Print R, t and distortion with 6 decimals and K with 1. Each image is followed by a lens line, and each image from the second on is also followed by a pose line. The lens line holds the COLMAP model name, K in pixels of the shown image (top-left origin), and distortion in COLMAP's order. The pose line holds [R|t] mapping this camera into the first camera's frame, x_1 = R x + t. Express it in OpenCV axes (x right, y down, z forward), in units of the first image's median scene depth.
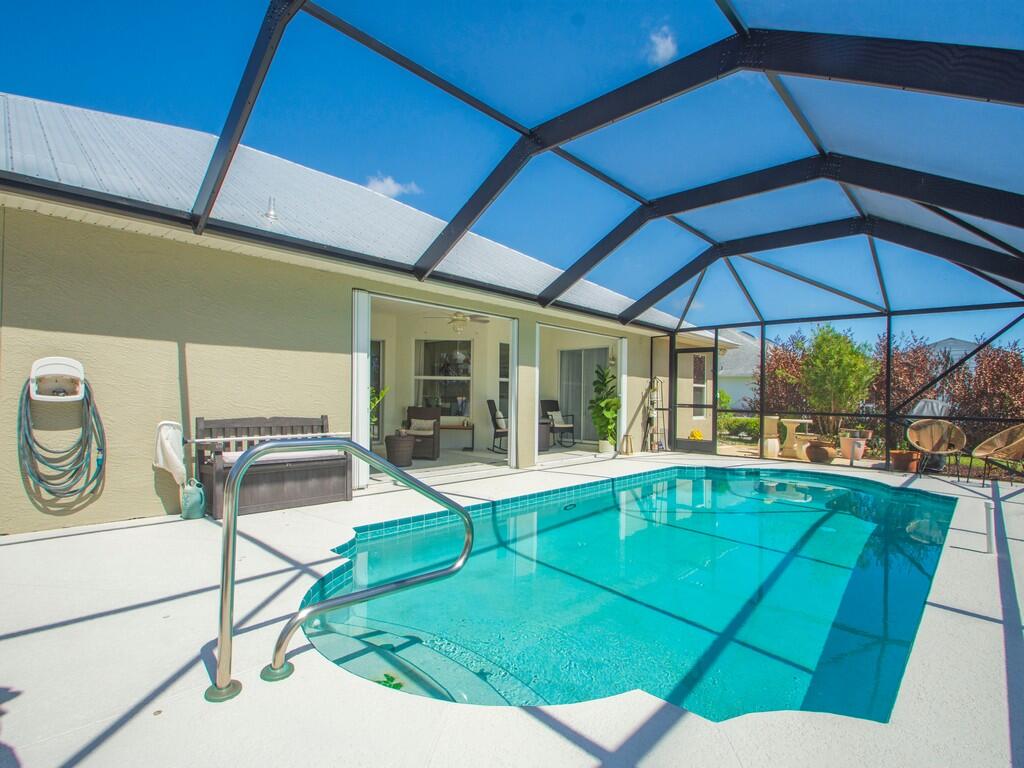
lens RADIAL K [[503.8, 0, 506.5], [0, 503.8, 397.6], [0, 0, 1]] dist [-0.000773, -0.000182]
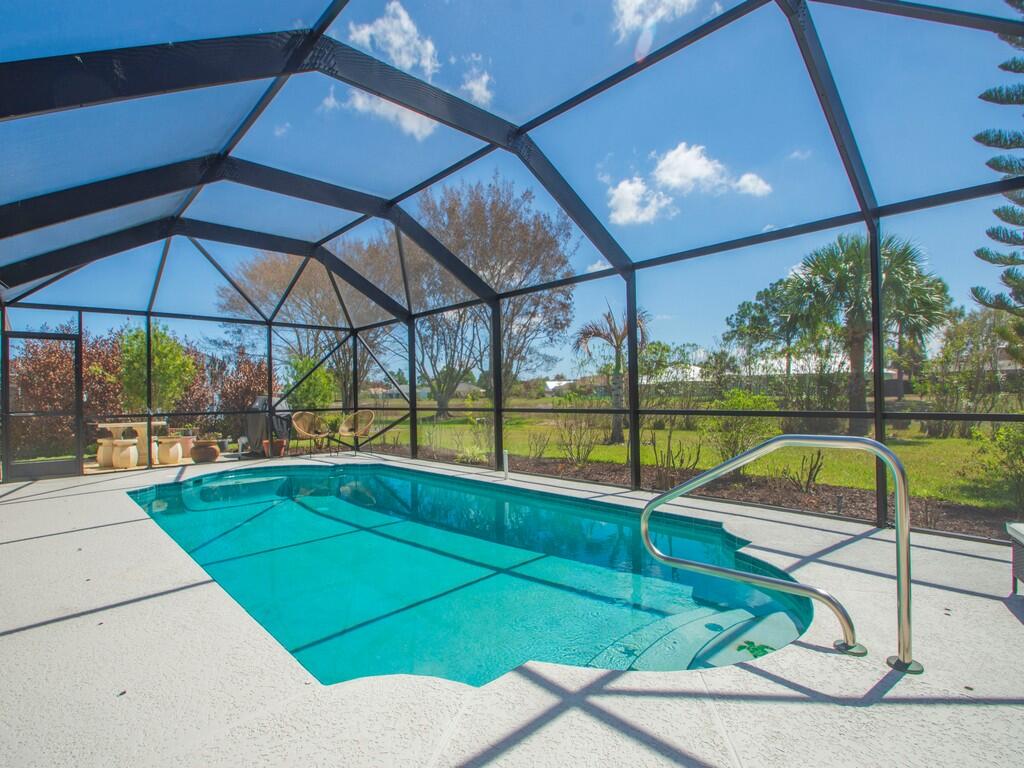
lens RADIAL K [[515.0, 0, 488.8], [0, 515.0, 401.1], [0, 0, 1]] dist [-0.016190, 0.000165]
pose [[0.080588, -0.033246, 0.996193, -0.342014], [0.023584, 0.999227, 0.031439, -0.010875], [-0.996468, 0.020961, 0.081309, 0.358161]]
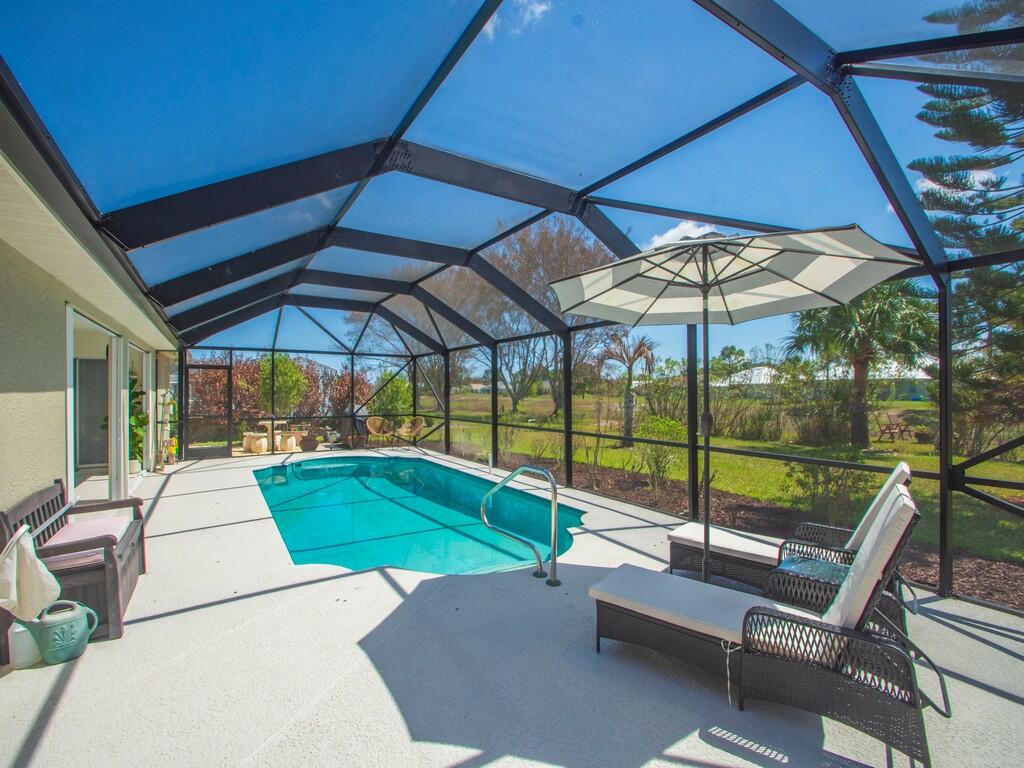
lens RADIAL K [[464.7, 0, 490.5], [0, 464.7, 390.5], [0, 0, 1]] dist [-0.015980, -0.000190]
pose [[0.270193, -0.017693, 0.962643, -0.510652], [0.010220, 0.999828, 0.015508, -0.059328], [-0.962752, 0.005648, 0.270328, 0.140656]]
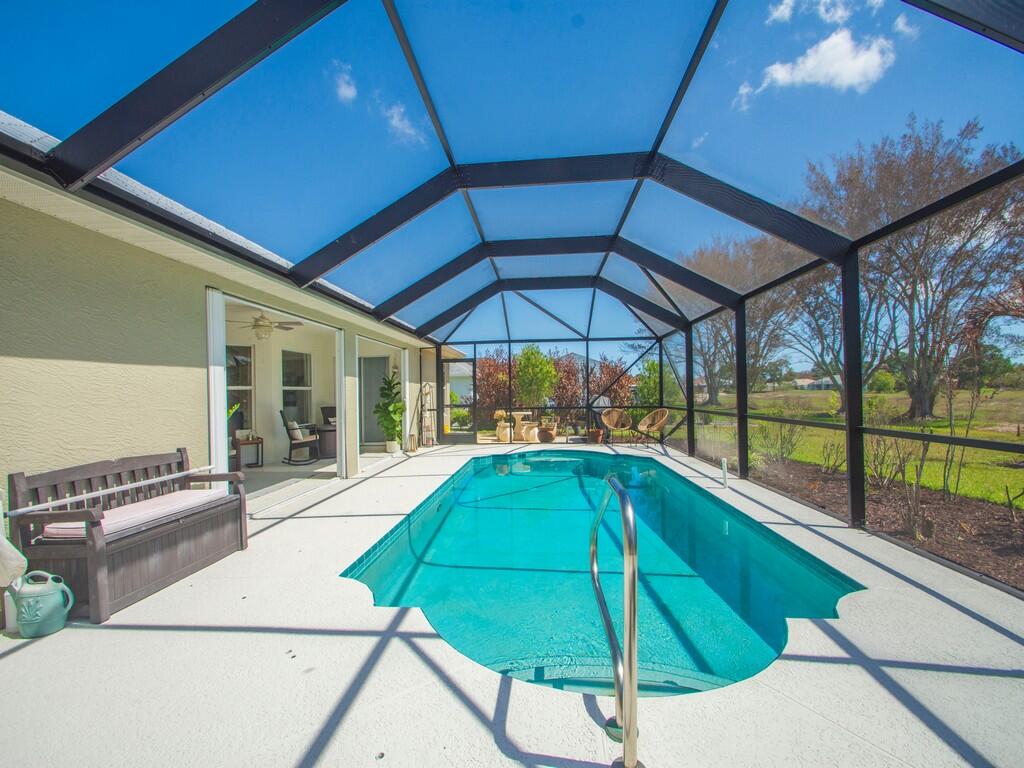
lens RADIAL K [[441.3, 0, 499.7], [0, 441.3, 396.2], [0, 0, 1]] dist [0.000885, -0.006141]
pose [[0.789147, -0.035334, 0.613188, -0.240979], [0.032199, 0.999351, 0.016147, -0.024639], [-0.613360, 0.007002, 0.789772, 0.101082]]
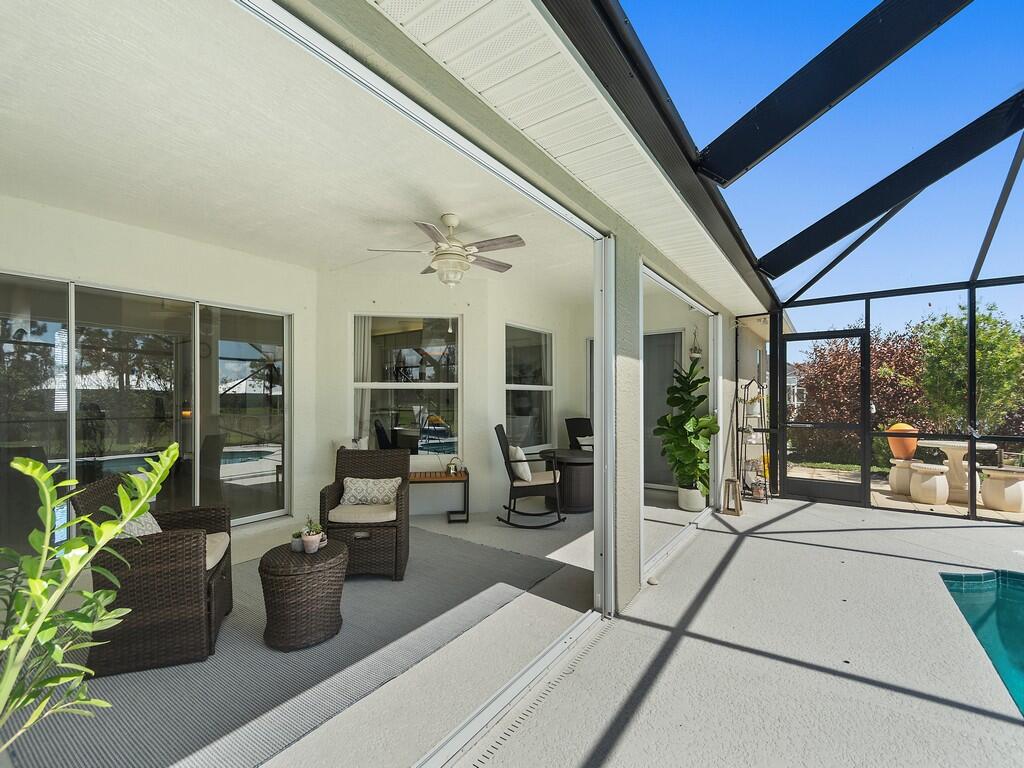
lens RADIAL K [[445.4, 0, 505.5], [0, 445.4, 387.0], [0, 0, 1]] dist [0.011330, -0.006781]
pose [[0.991595, -0.014040, 0.128616, -0.095803], [0.017462, 0.999522, -0.025515, -0.026993], [-0.128196, 0.027546, 0.991366, 0.583393]]
